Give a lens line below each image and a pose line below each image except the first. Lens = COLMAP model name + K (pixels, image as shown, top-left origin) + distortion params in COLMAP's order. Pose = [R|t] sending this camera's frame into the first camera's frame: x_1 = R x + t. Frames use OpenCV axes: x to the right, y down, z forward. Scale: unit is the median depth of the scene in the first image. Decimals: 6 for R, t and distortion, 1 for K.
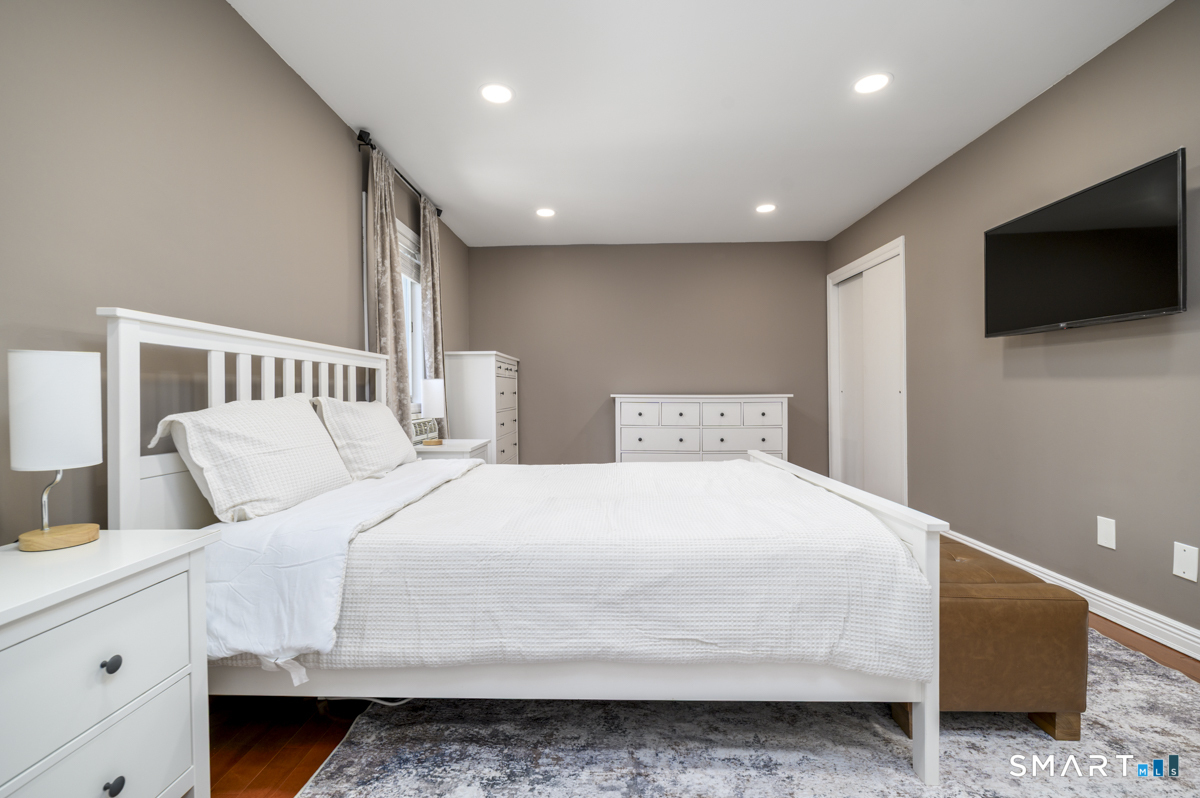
lens RADIAL K [[524.9, 0, 596.4], [0, 524.9, 395.0], [0, 0, 1]] dist [-0.000334, -0.001374]
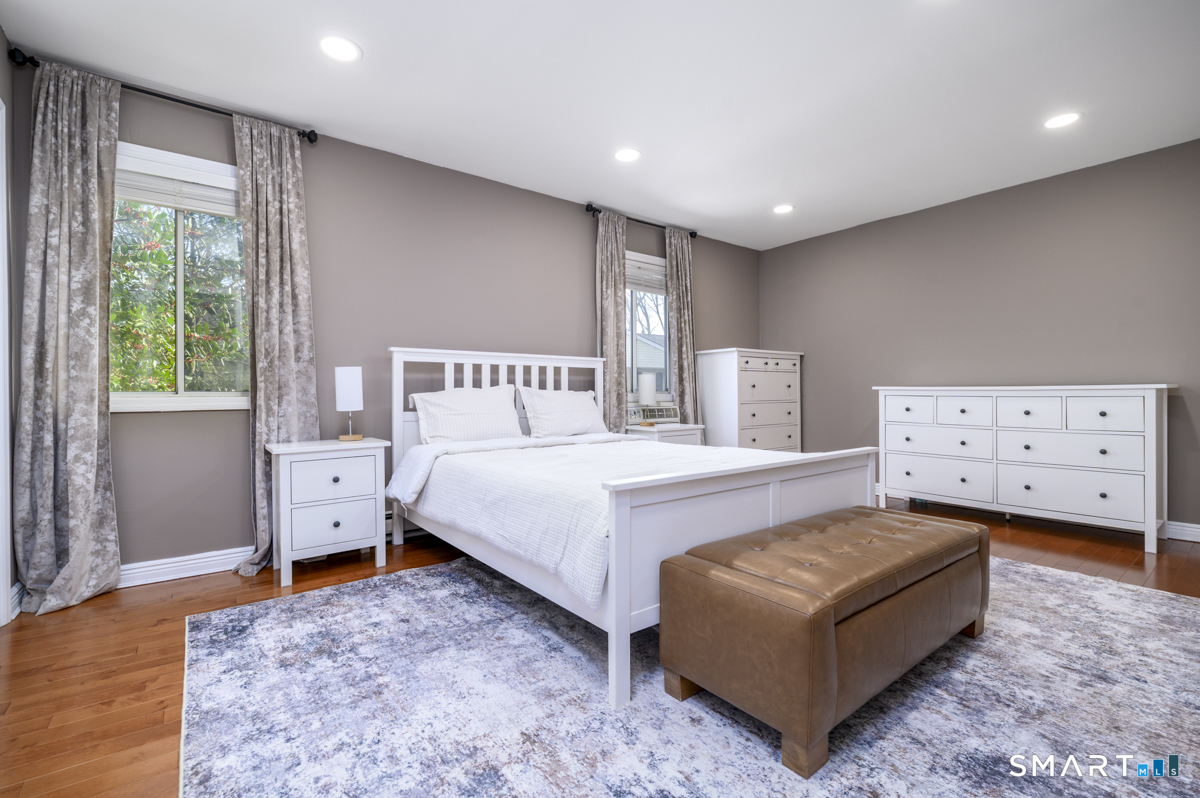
lens RADIAL K [[524.9, 0, 594.0], [0, 524.9, 392.6], [0, 0, 1]] dist [-0.000334, -0.001374]
pose [[0.632343, 0.000570, -0.774689, 1.236311], [-0.002026, 0.999998, -0.000918, 0.031853], [0.774686, 0.002150, 0.632342, 0.177207]]
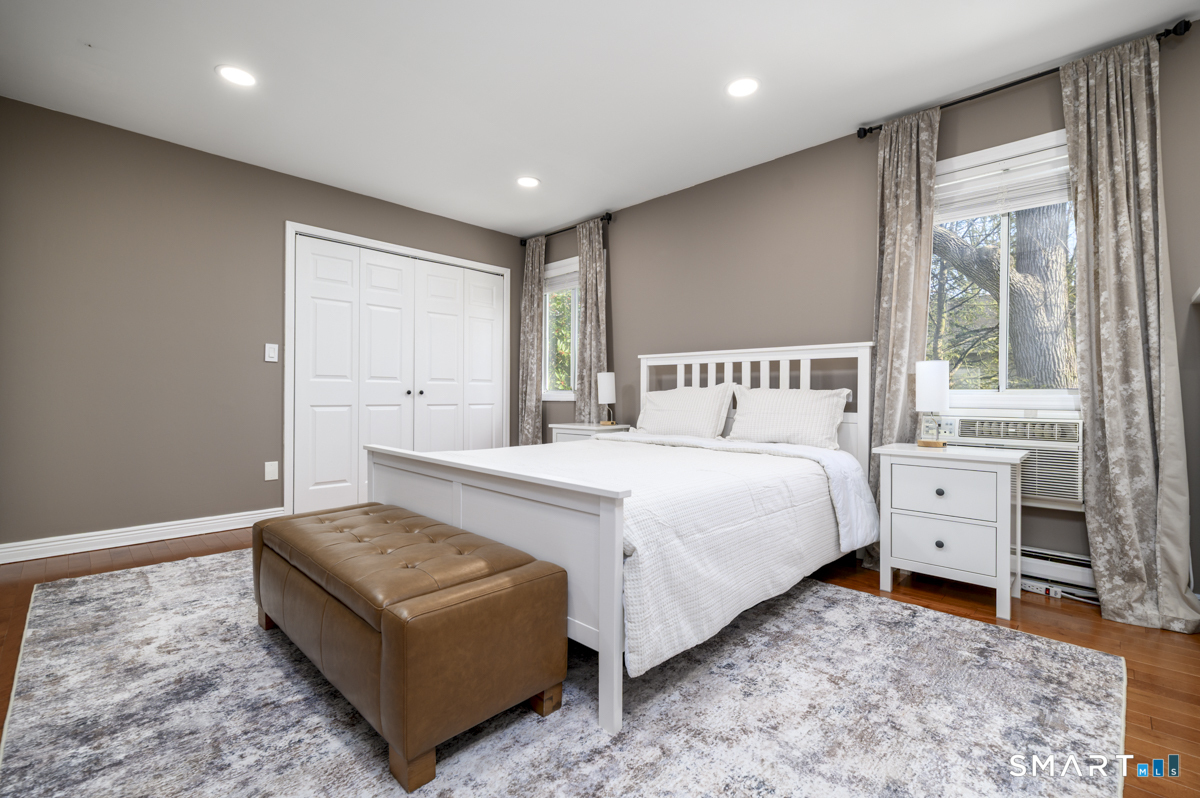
lens RADIAL K [[524.9, 0, 598.3], [0, 524.9, 396.6], [0, 0, 1]] dist [-0.000334, -0.001374]
pose [[-0.675879, 0.008505, -0.736963, 1.216870], [-0.002325, 0.999904, 0.013672, 0.024385], [0.737009, 0.010954, -0.675795, 2.381505]]
